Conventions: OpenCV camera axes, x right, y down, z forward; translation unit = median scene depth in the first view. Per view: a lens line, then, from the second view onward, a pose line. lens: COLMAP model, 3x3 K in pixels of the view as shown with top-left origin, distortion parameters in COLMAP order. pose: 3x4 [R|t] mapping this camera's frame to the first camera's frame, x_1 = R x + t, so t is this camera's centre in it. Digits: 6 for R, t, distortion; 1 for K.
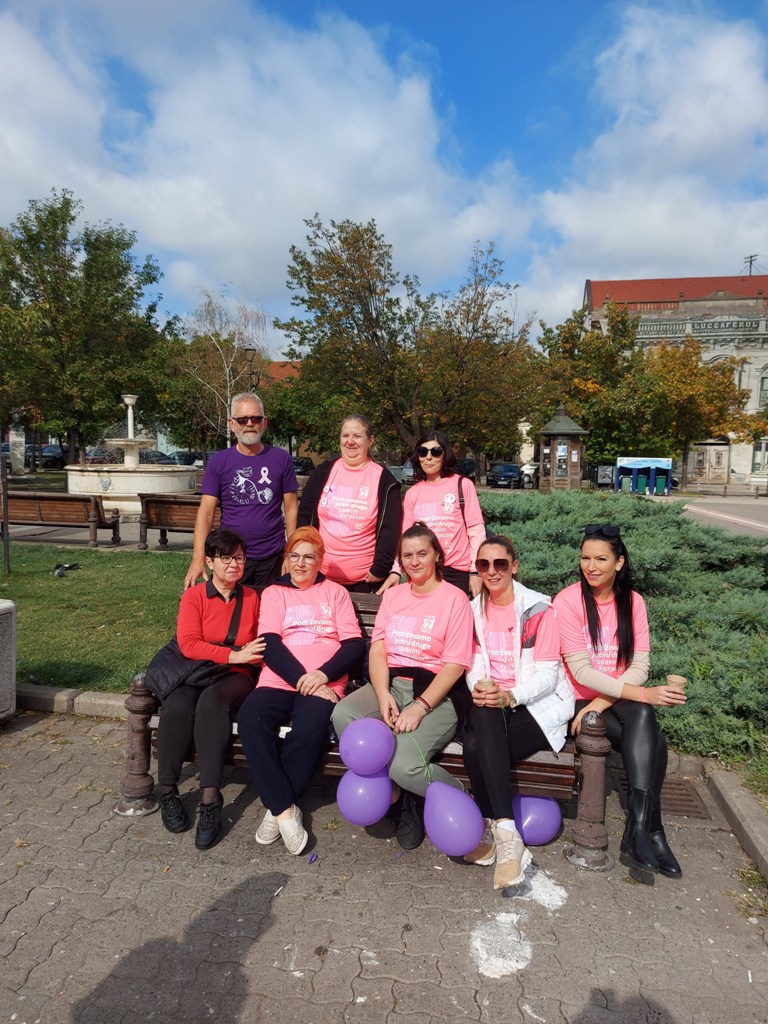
lens RADIAL K [[759.1, 0, 387.7], [0, 759.1, 516.7], [0, 0, 1]] dist [0.068203, -0.006104]
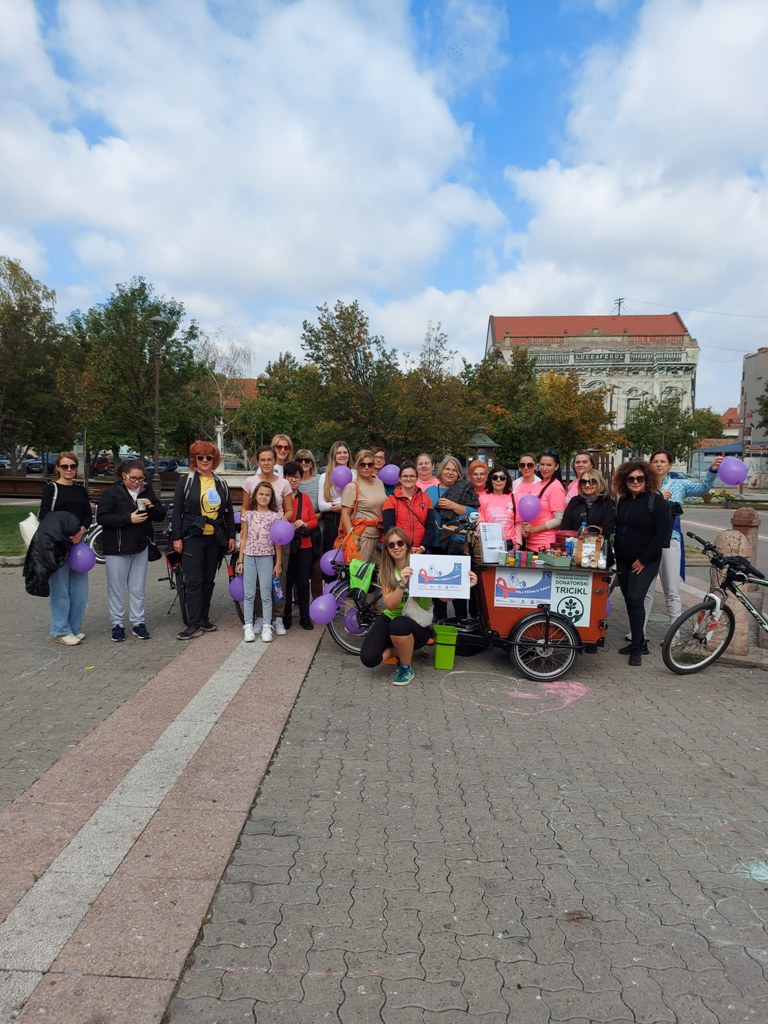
lens RADIAL K [[759.1, 0, 380.5], [0, 759.1, 512.6], [0, 0, 1]] dist [0.068203, -0.006104]
pose [[0.992959, -0.007935, 0.118189, -0.123290], [0.009093, 0.999916, -0.009258, 0.023149], [-0.118105, 0.010267, 0.992948, -0.366615]]
